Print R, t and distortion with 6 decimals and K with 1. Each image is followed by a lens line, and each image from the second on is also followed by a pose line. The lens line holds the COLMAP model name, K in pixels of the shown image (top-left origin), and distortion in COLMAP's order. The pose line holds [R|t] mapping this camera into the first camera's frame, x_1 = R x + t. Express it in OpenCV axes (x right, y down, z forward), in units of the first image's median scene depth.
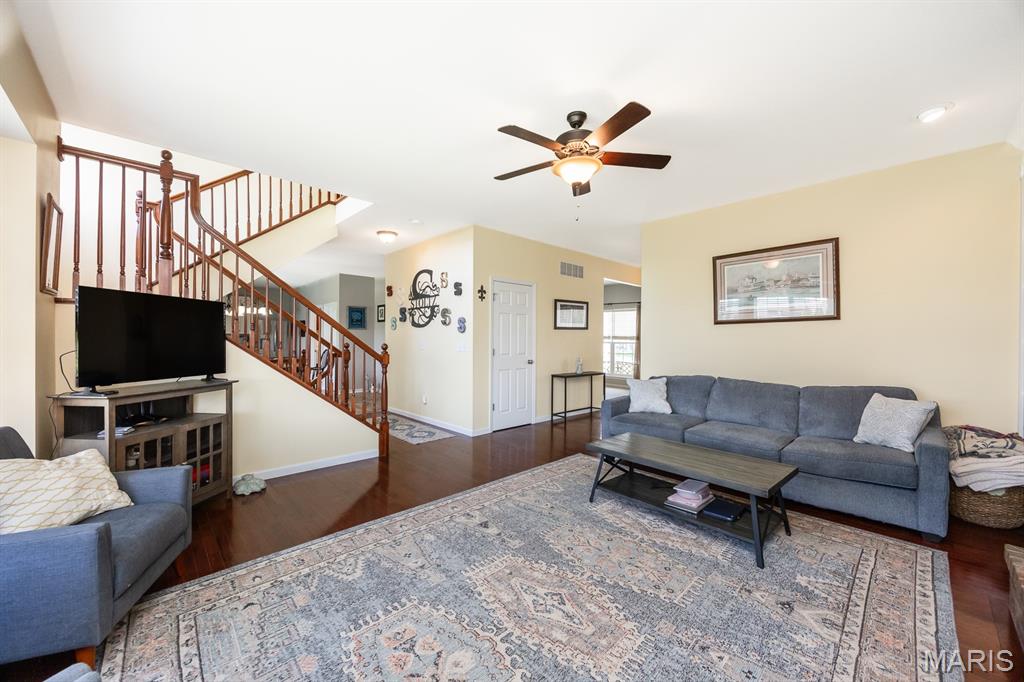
lens RADIAL K [[398.4, 0, 511.5], [0, 398.4, 339.2], [0, 0, 1]] dist [-0.003544, -0.000242]
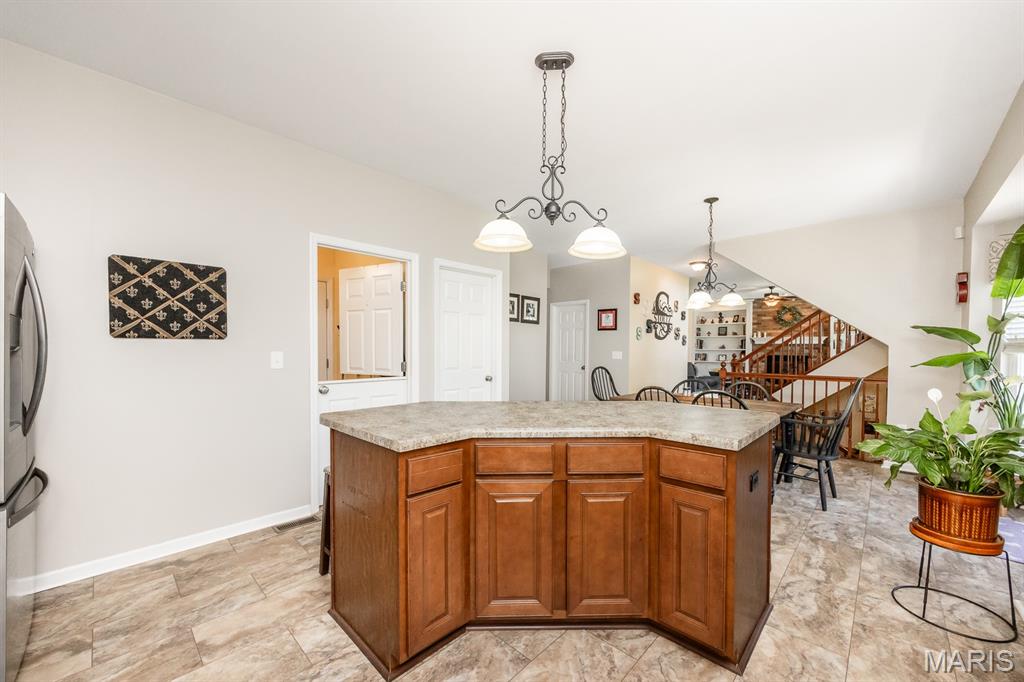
lens RADIAL K [[396.4, 0, 504.8], [0, 396.4, 347.4], [0, 0, 1]] dist [-0.019736, -0.000050]
pose [[-0.059745, -0.001658, 0.998212, -1.391953], [-0.007002, 0.999975, 0.001242, -0.005197], [-0.998189, -0.006915, -0.059755, 1.560581]]
